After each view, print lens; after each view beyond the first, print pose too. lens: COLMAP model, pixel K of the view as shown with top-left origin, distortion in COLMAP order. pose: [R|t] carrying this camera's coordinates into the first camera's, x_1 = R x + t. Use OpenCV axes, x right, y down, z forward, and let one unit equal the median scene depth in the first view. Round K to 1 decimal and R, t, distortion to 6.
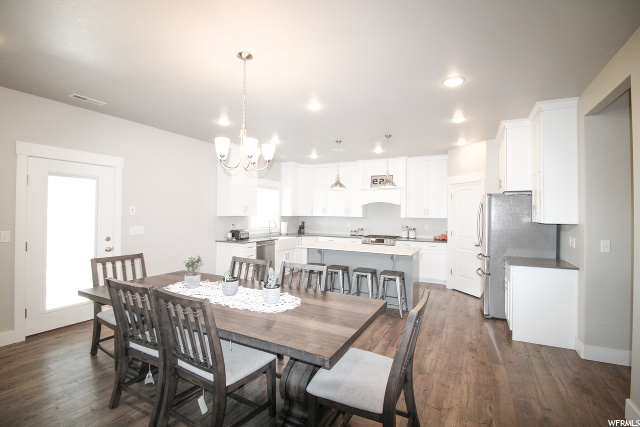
lens RADIAL K [[296.7, 0, 319.0], [0, 296.7, 213.3], [0, 0, 1]] dist [-0.003094, -0.004170]
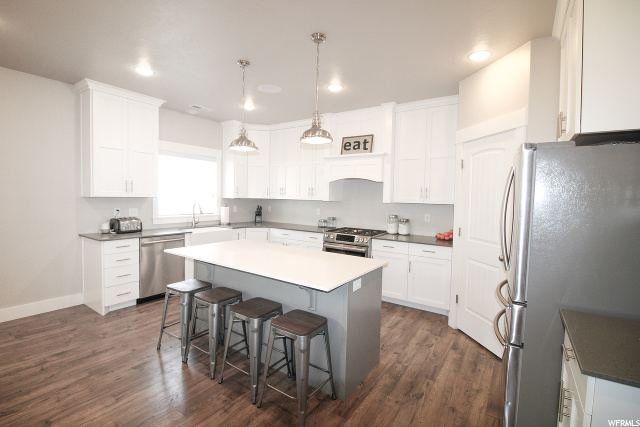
lens RADIAL K [[296.7, 0, 321.3], [0, 296.7, 210.6], [0, 0, 1]] dist [-0.003094, -0.004170]
pose [[0.993315, 0.014866, -0.114477, 0.218115], [-0.009634, 0.998889, 0.046127, 0.004562], [0.115036, -0.044715, 0.992354, 0.362253]]
